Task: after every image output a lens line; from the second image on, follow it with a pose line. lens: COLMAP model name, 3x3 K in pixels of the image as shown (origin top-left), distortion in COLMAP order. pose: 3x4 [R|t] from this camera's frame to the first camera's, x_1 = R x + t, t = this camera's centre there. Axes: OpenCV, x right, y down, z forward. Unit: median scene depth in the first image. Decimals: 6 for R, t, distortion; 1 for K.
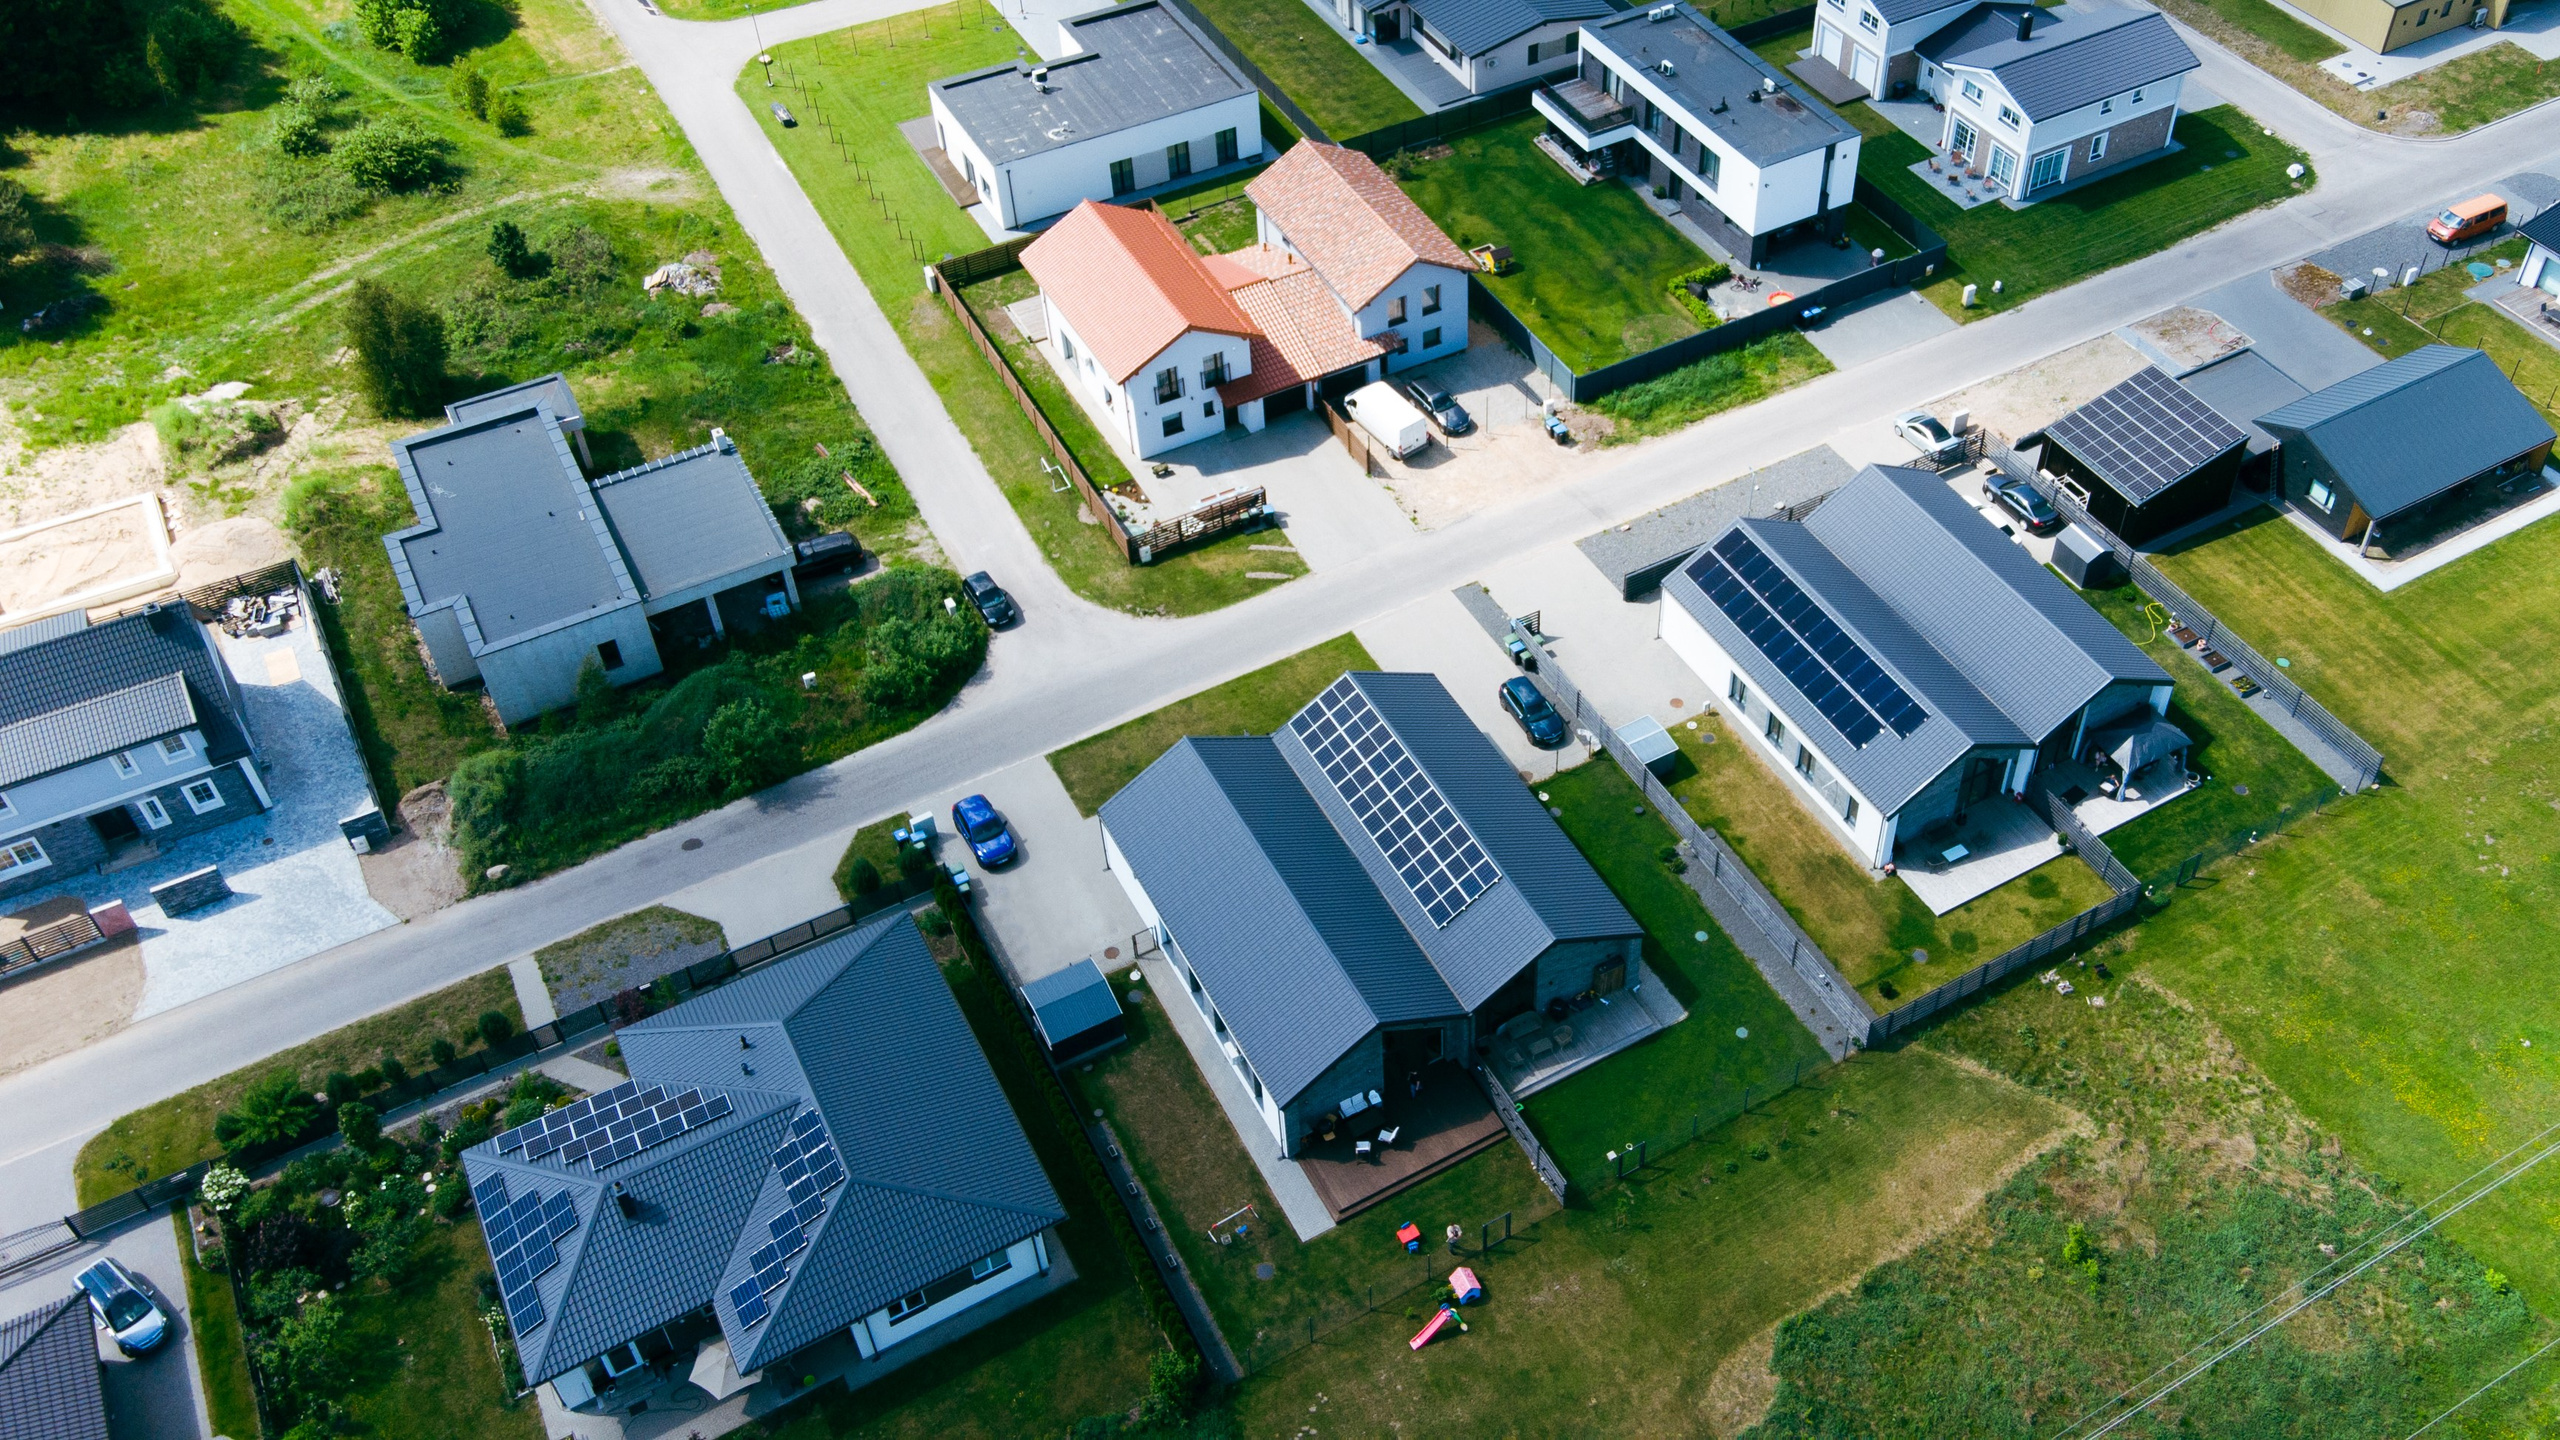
lens RADIAL K [[2231.4, 0, 1479.2], [0, 2231.4, 611.9], [0, 0, 1]] dist [0.023885, 0.079515]
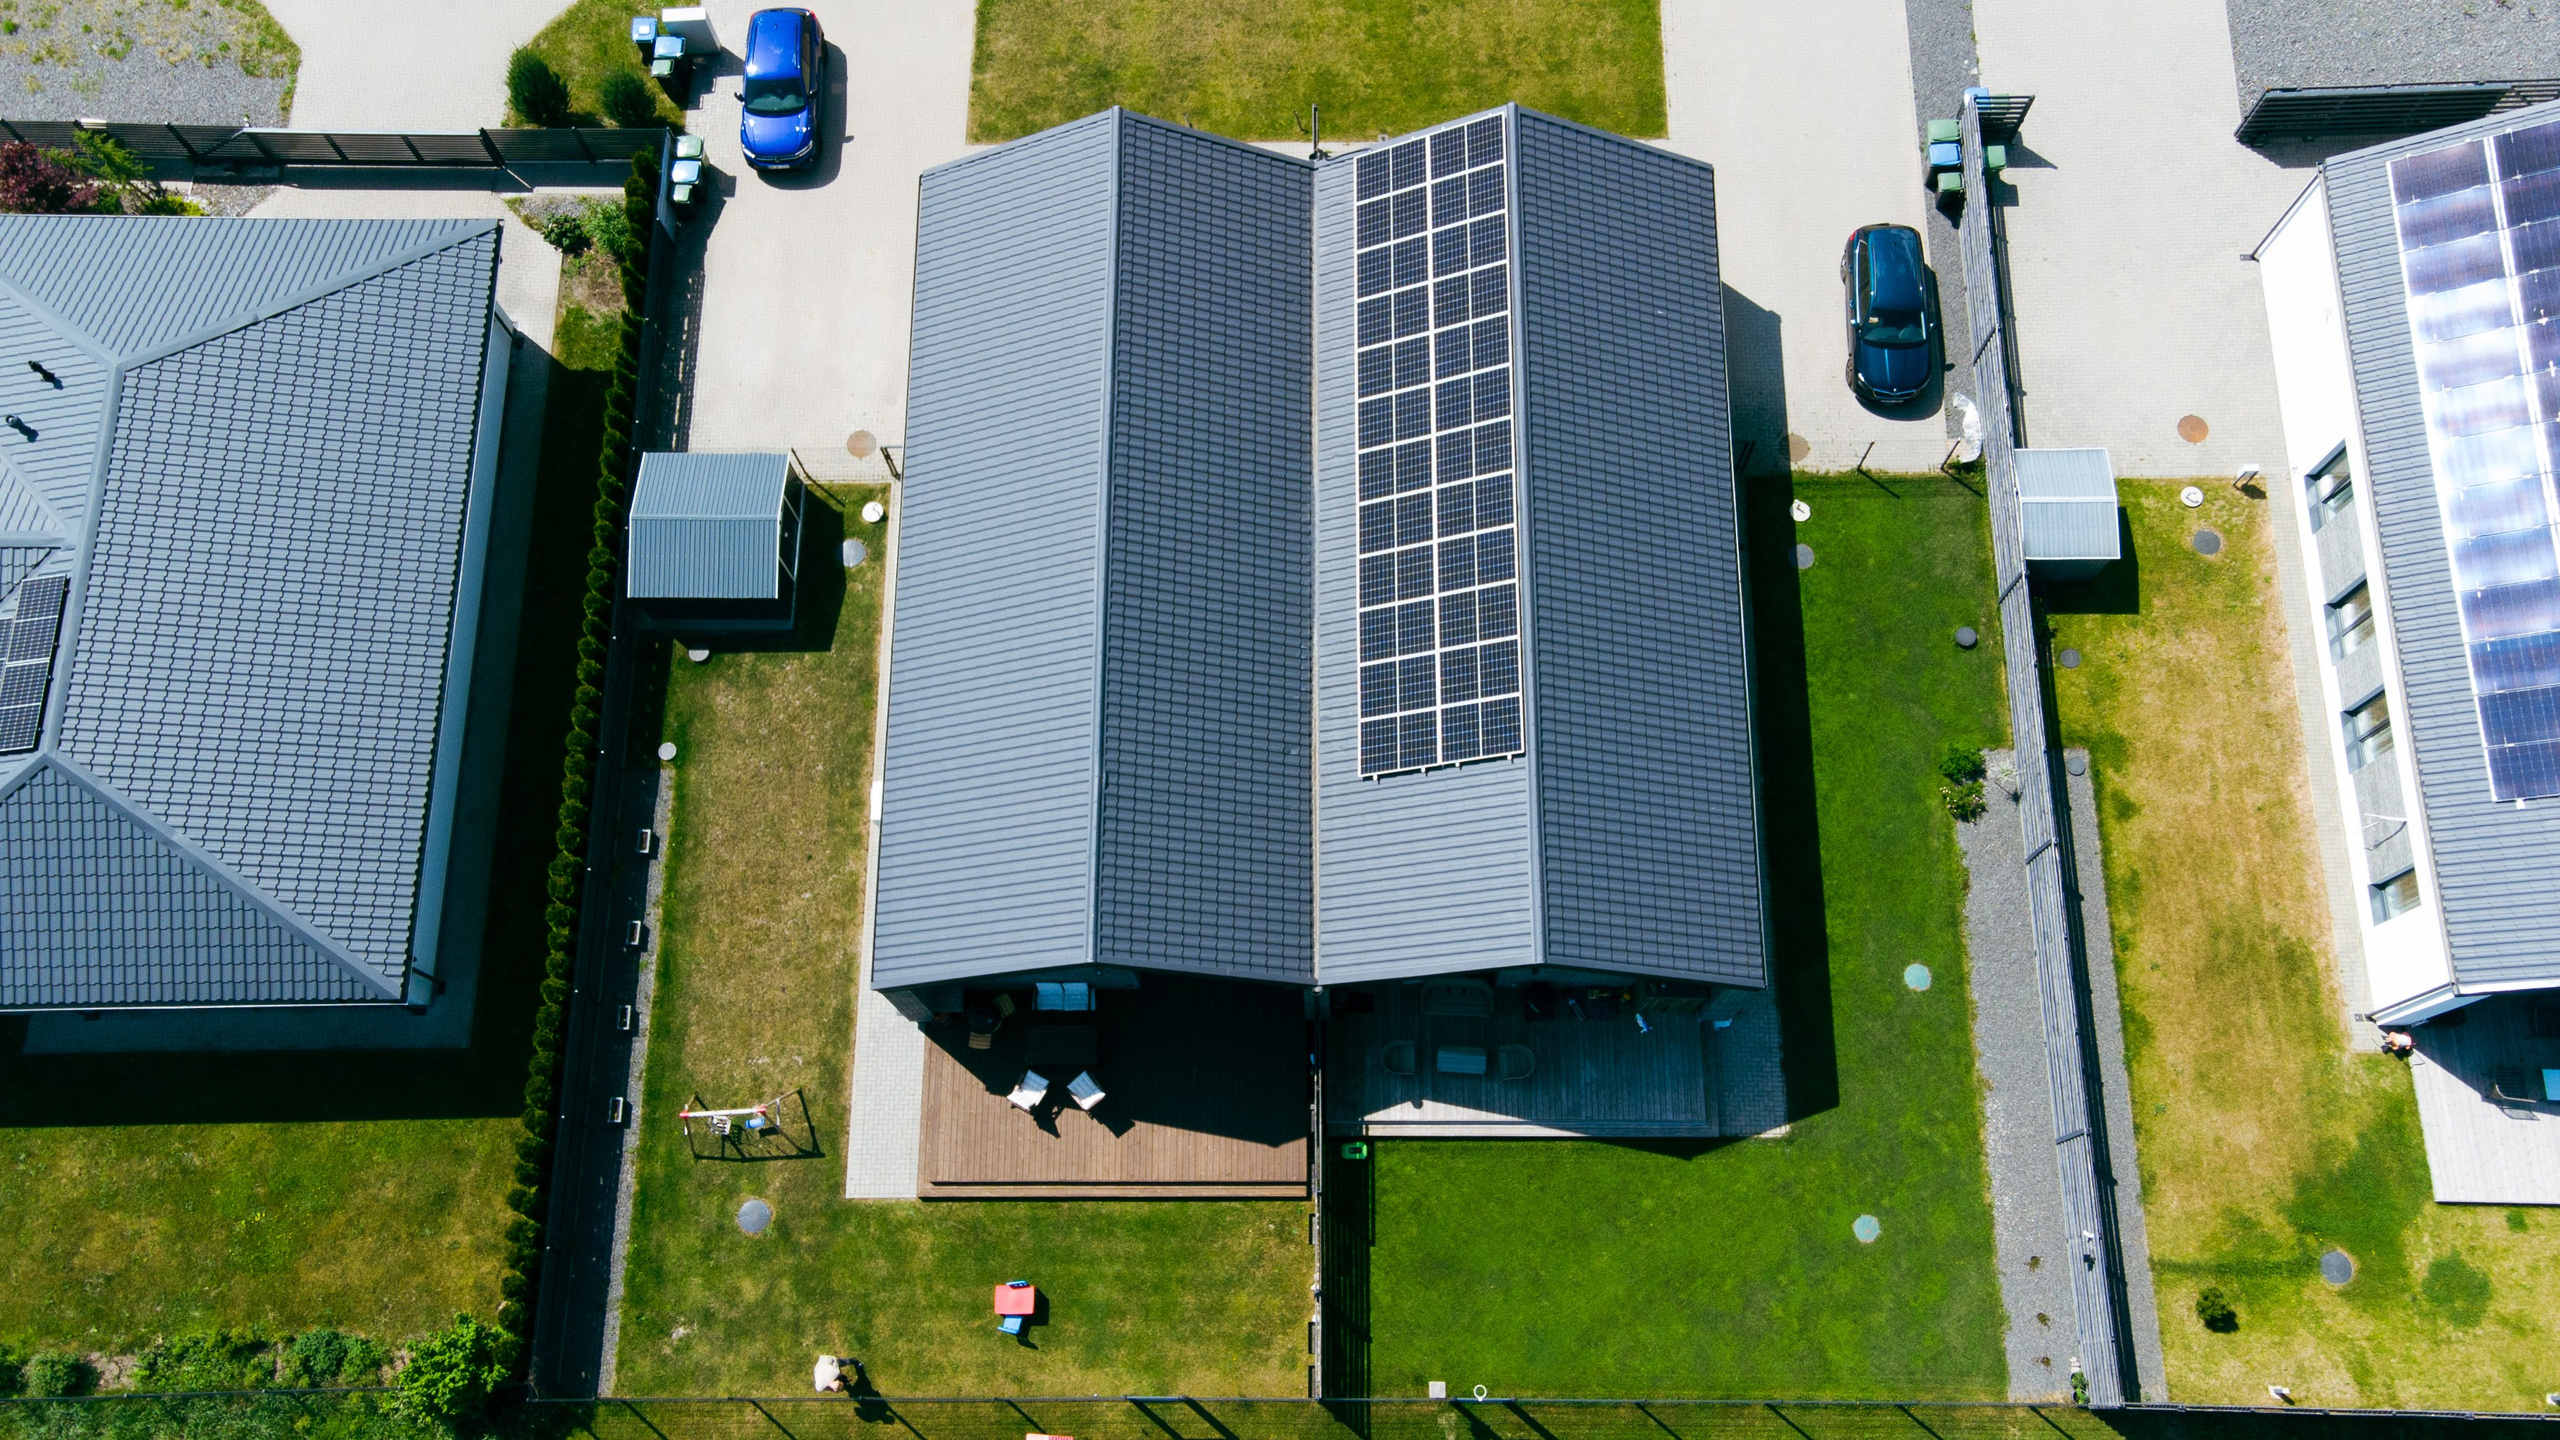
lens RADIAL K [[2196.6, 0, 1280.0], [0, 2196.6, 720.0], [0, 0, 1]] dist [-0.016134, 0.171398]
pose [[0.859155, 0.479592, -0.178450, 0.037858], [-0.332246, 0.788038, 0.518276, -0.086078], [0.389186, -0.385990, 0.836389, 0.538681]]
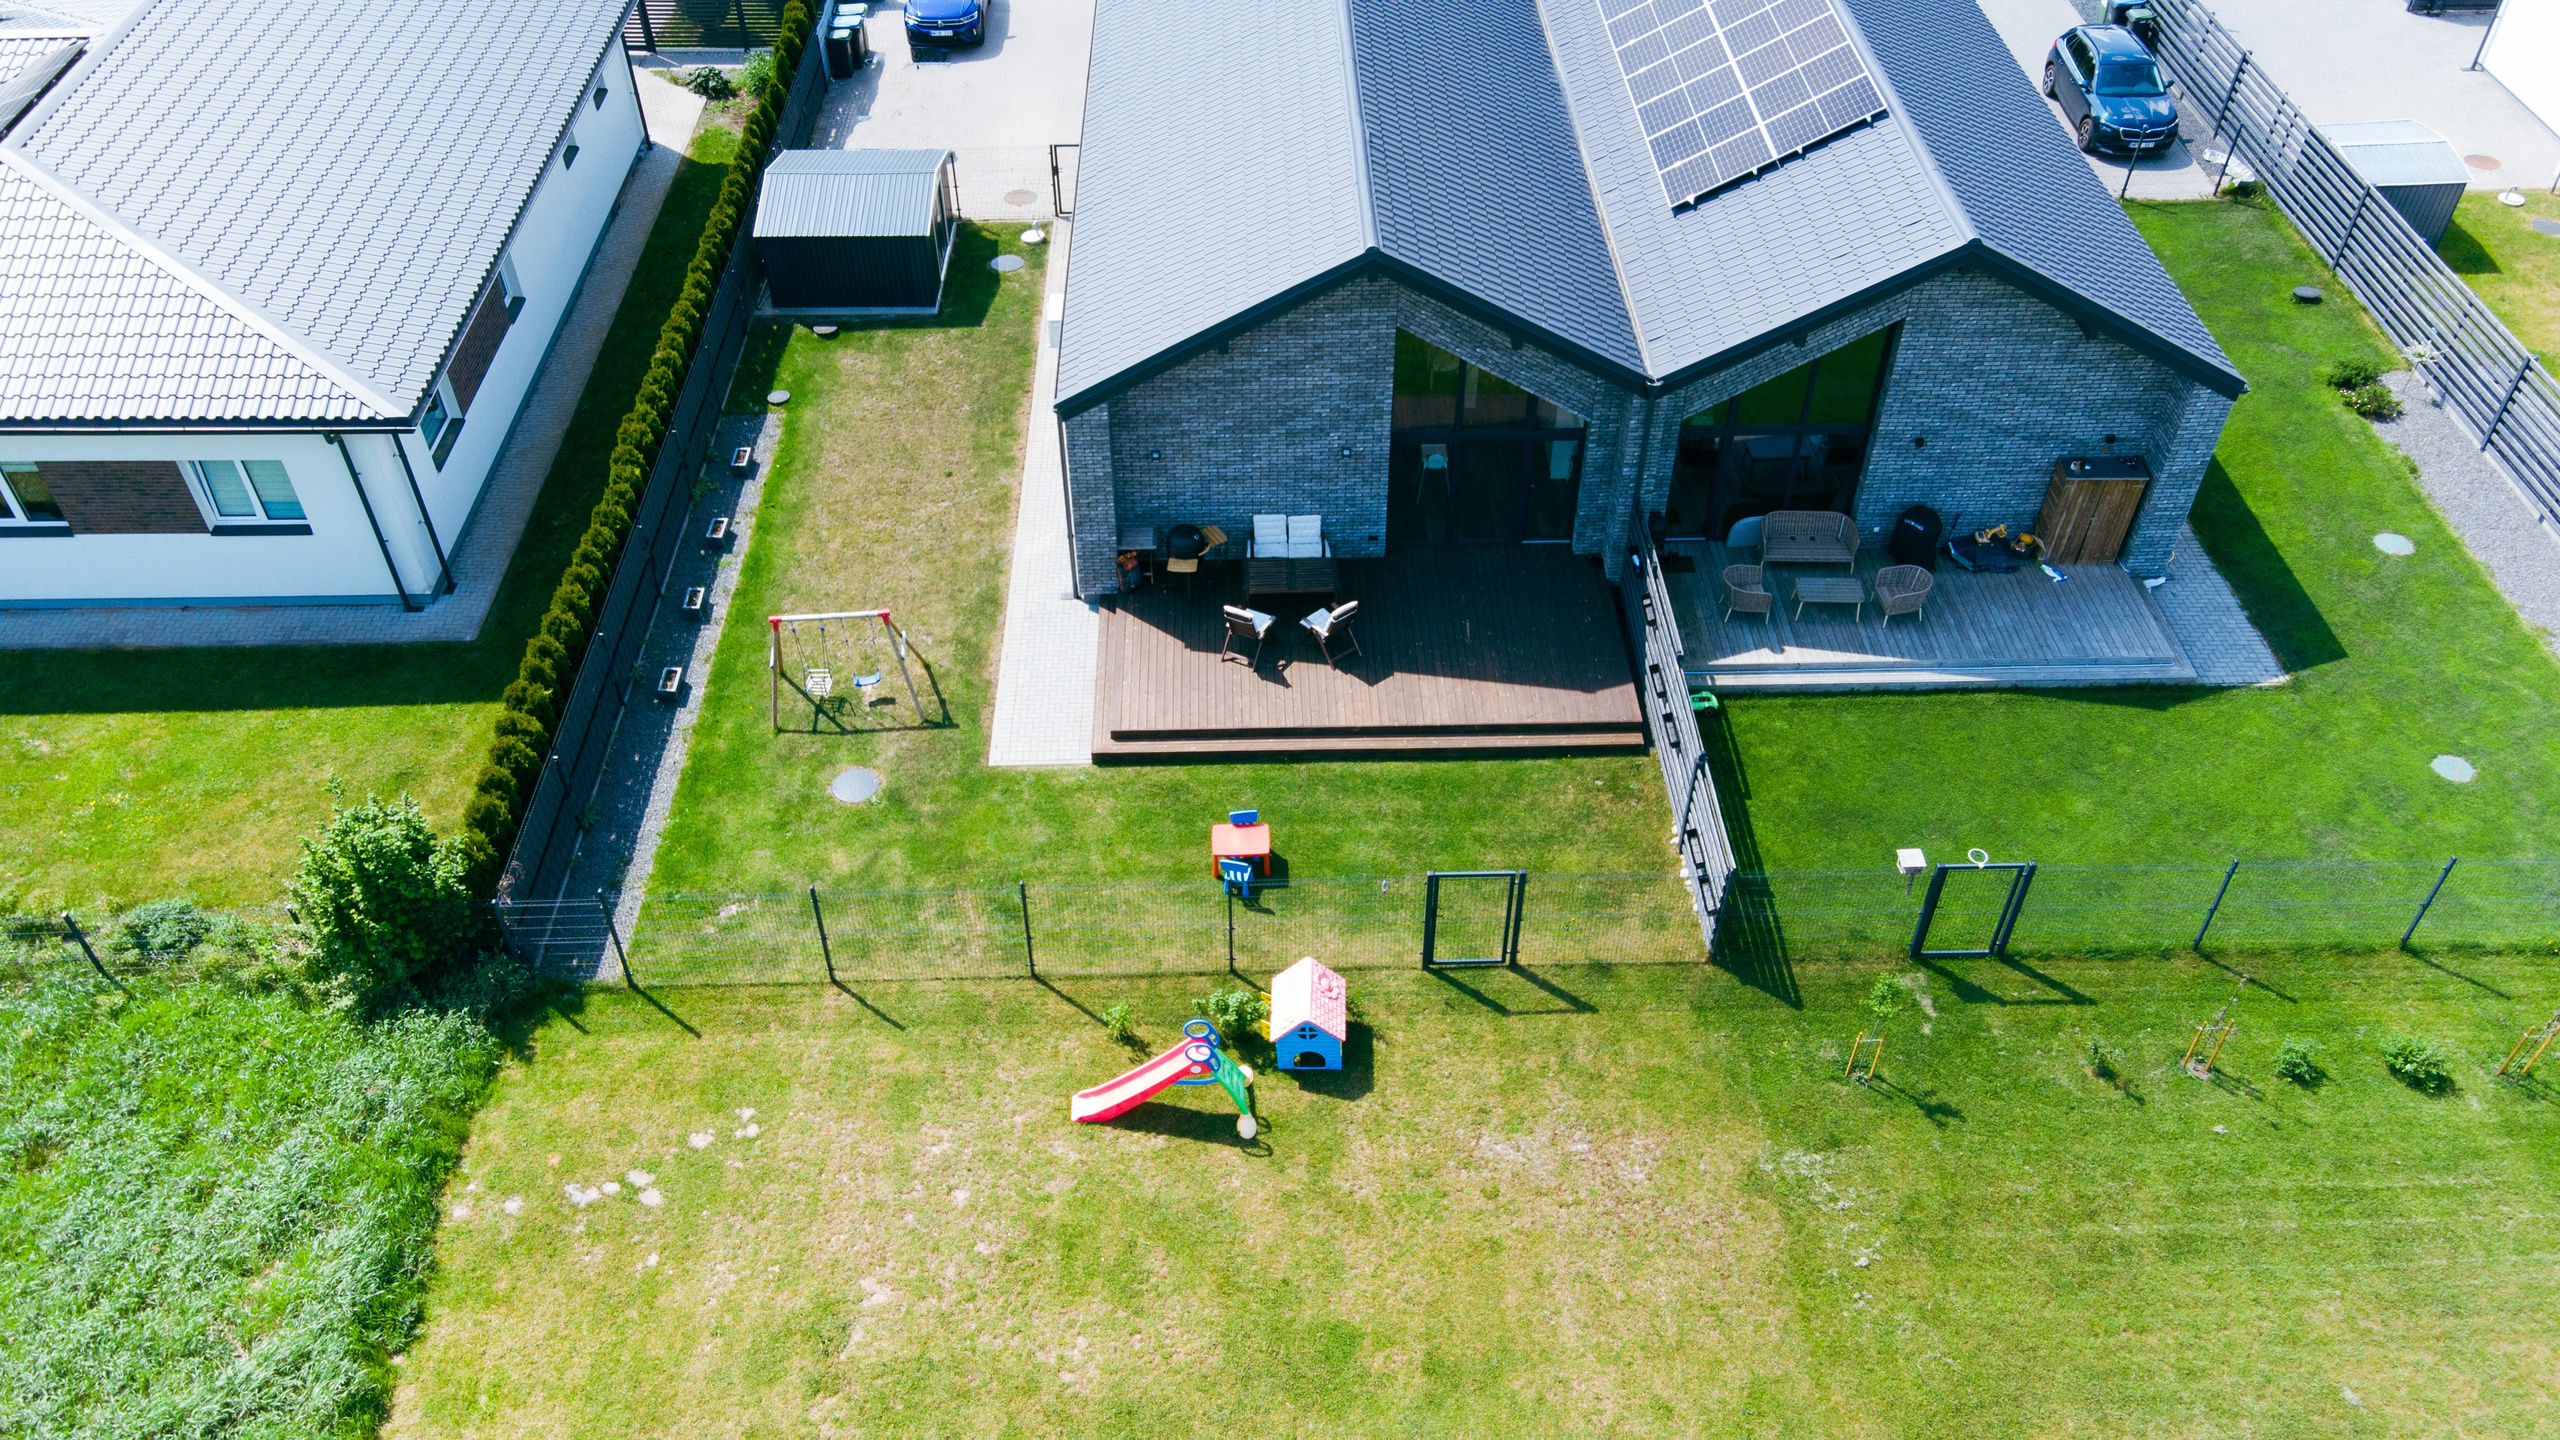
lens RADIAL K [[1940.1, 0, 1280.0], [0, 1940.1, 720.0], [0, 0, 1]] dist [0.012288, 0.104722]
pose [[0.874282, 0.326255, -0.359429, 0.061246], [-0.330497, 0.942400, 0.051515, 0.199539], [0.355533, 0.073751, 0.931749, 0.593463]]
